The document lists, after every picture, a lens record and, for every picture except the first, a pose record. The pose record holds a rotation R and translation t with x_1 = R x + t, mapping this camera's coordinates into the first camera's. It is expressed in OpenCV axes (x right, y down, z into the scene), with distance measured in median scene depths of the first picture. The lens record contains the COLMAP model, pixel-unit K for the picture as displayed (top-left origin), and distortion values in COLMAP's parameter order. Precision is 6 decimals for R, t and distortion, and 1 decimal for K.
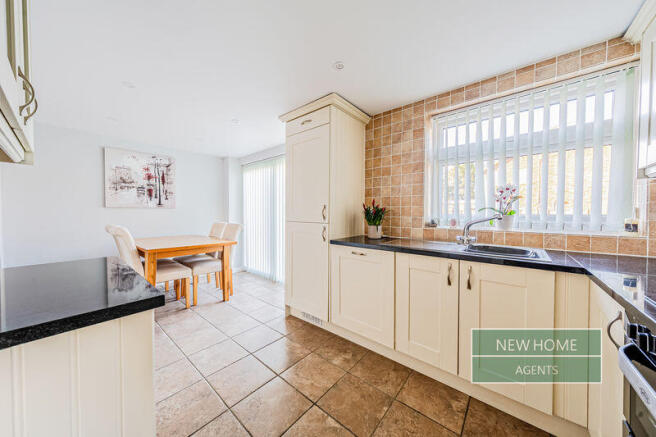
lens RADIAL K [[220.7, 0, 327.7], [0, 220.7, 217.5], [0, 0, 1]] dist [0.000105, -0.000092]
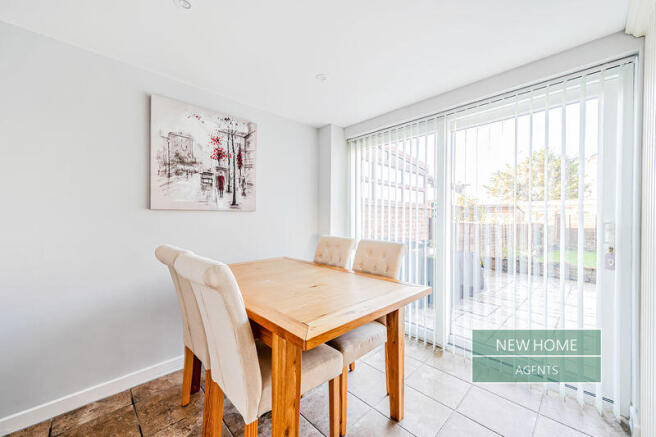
lens RADIAL K [[255.7, 0, 329.6], [0, 255.7, 220.4], [0, 0, 1]] dist [0.001022, 0.000007]
pose [[0.992916, -0.000928, -0.118816, -0.468542], [-0.001222, 0.999837, -0.018026, -0.007794], [0.118813, 0.018044, 0.992753, 0.408098]]
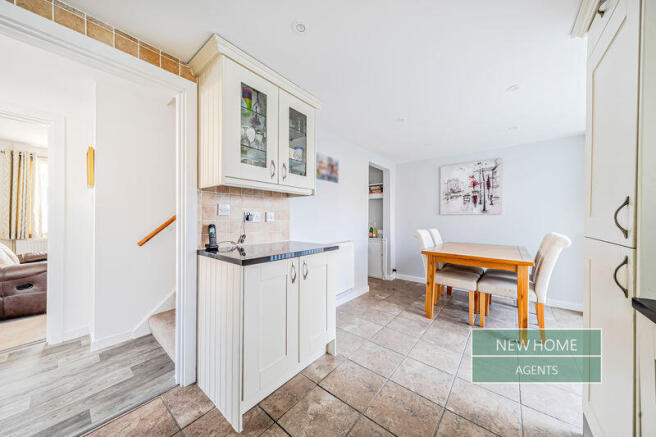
lens RADIAL K [[220.7, 0, 324.3], [0, 220.7, 218.1], [0, 0, 1]] dist [0.000105, -0.000092]
pose [[-0.005302, -0.004611, -0.999975, 0.220814], [-0.025771, 0.999658, -0.004473, -0.003984], [0.999654, 0.025747, -0.005419, 0.322208]]
